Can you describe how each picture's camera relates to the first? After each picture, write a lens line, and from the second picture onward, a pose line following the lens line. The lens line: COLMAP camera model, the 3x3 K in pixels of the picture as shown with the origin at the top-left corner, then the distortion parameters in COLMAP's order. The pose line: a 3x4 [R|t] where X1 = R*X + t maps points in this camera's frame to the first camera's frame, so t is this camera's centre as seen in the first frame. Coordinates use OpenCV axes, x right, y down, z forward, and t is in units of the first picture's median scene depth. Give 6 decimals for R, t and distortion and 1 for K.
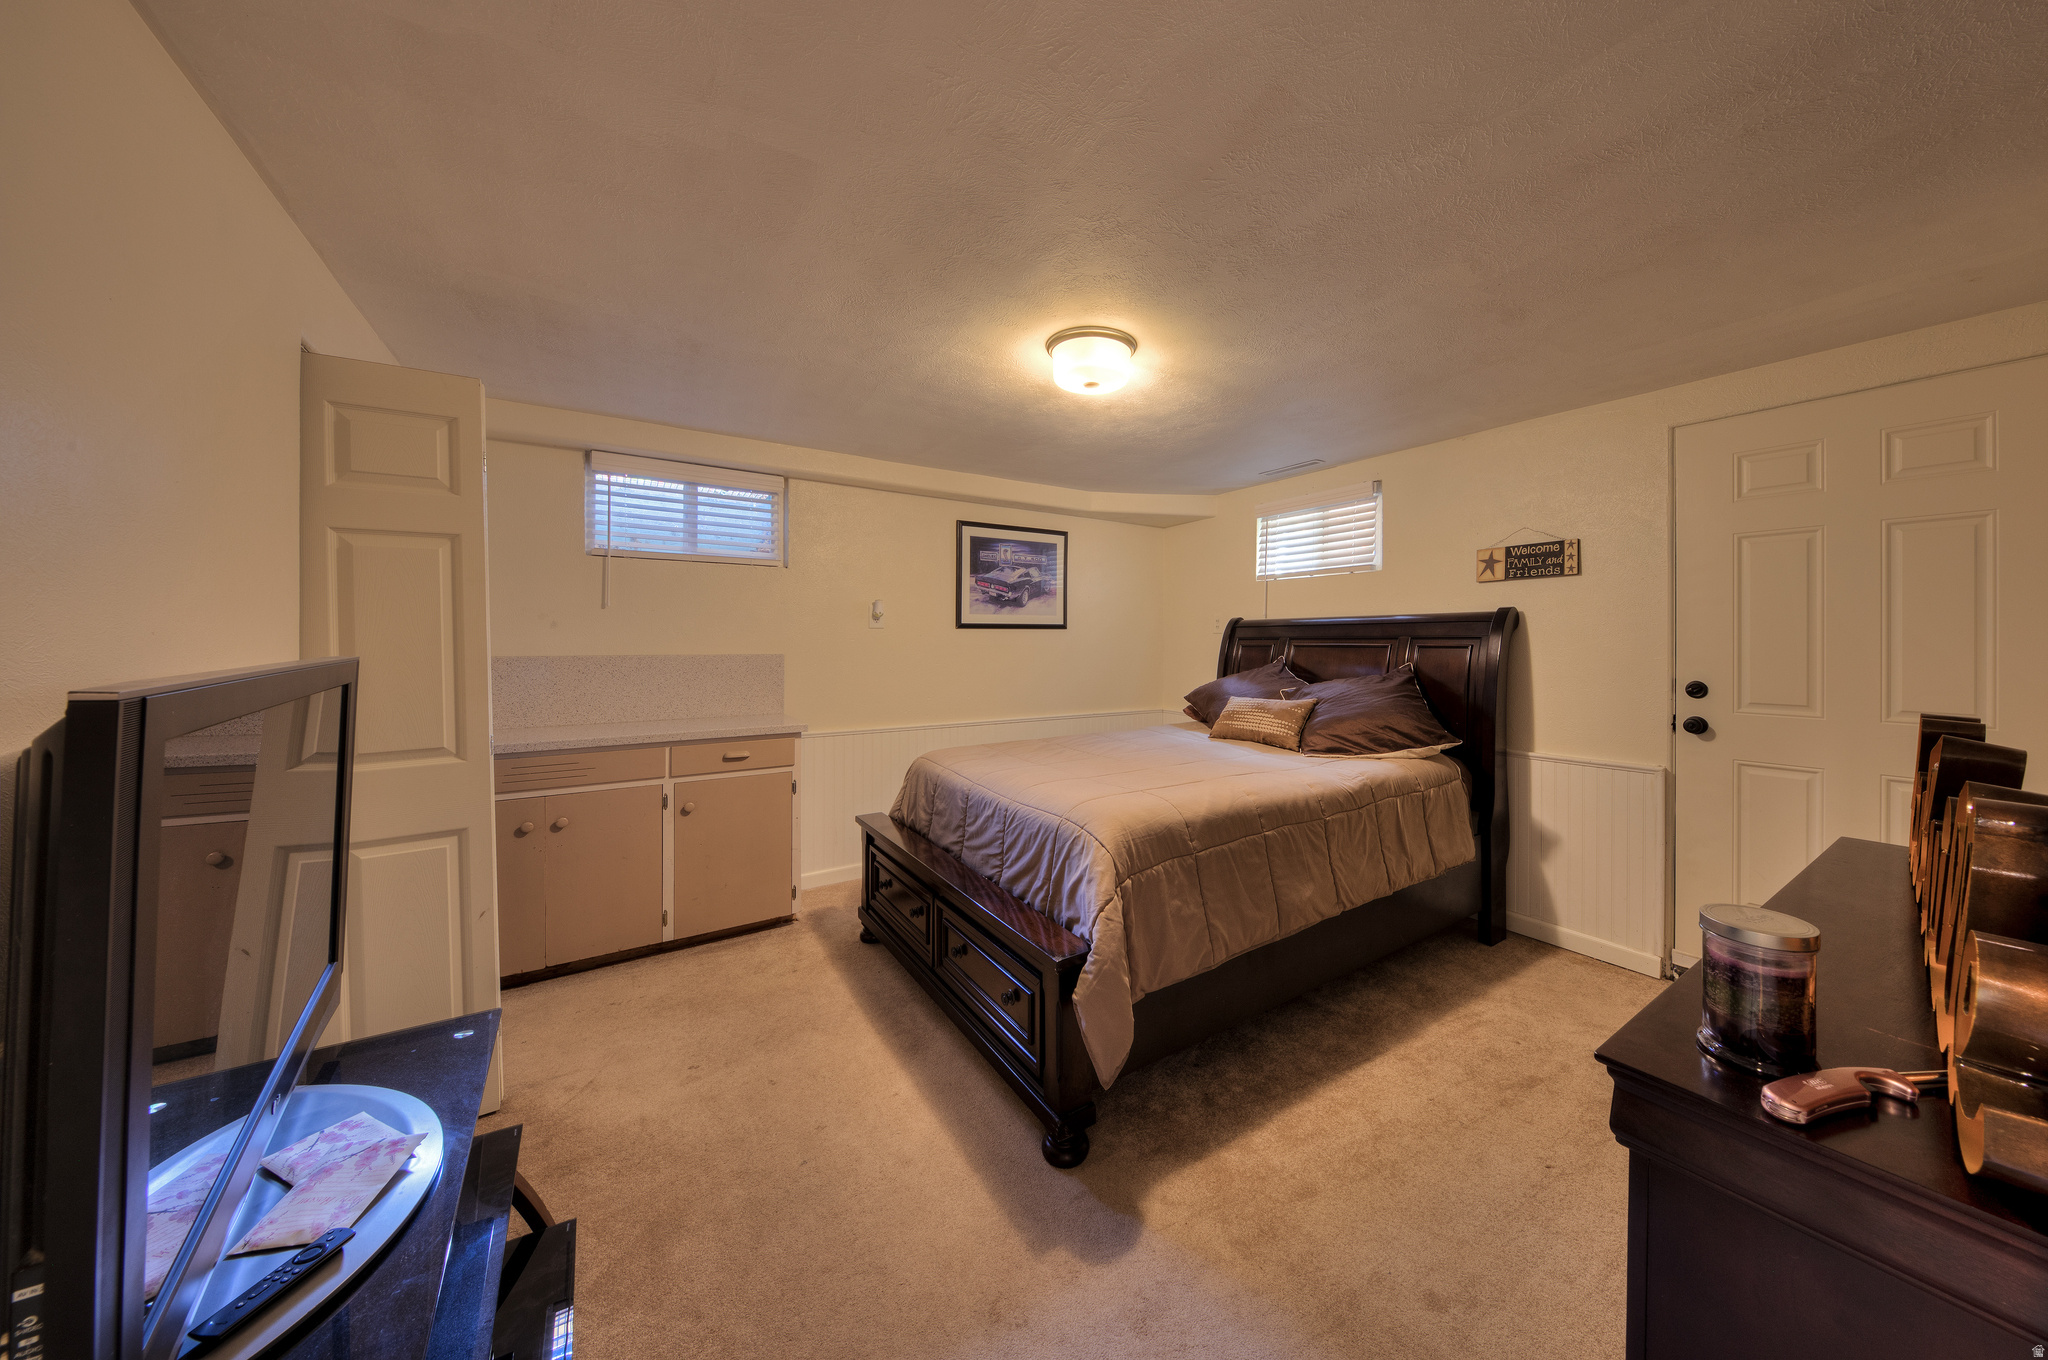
lens RADIAL K [[647.3, 0, 1009.0], [0, 647.3, 637.6], [0, 0, 1]] dist [0.000818, 0.000032]
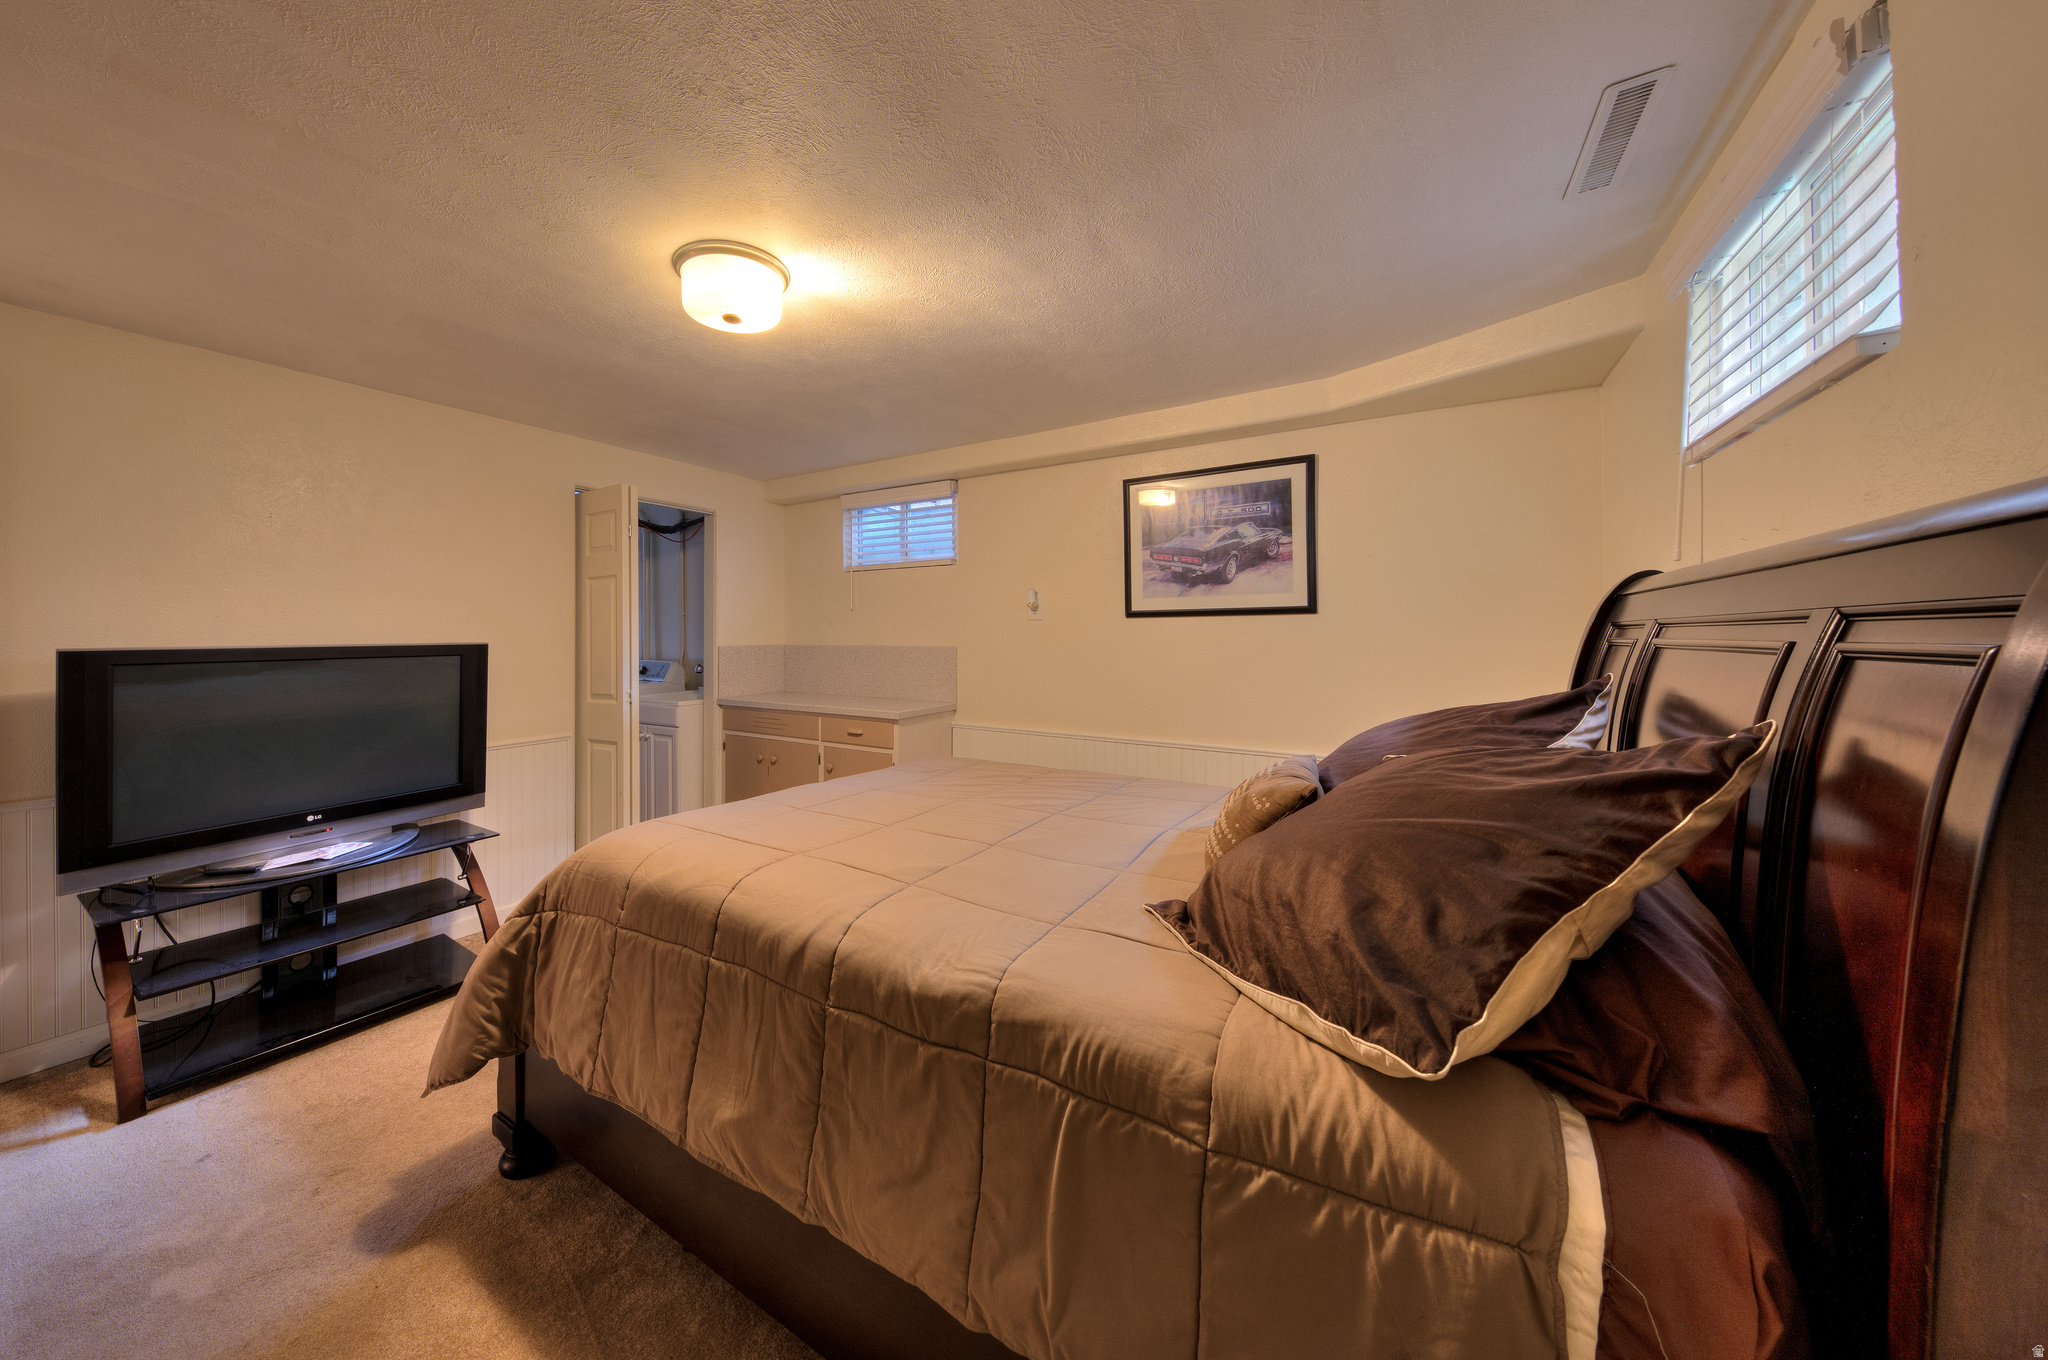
lens RADIAL K [[647.3, 0, 1037.0], [0, 647.3, 632.8], [0, 0, 1]] dist [0.000818, 0.000032]
pose [[0.472885, -0.004560, -0.881113, 0.546614], [0.006354, 0.999978, -0.001765, 0.004554], [0.881101, -0.004764, 0.472903, 0.518996]]
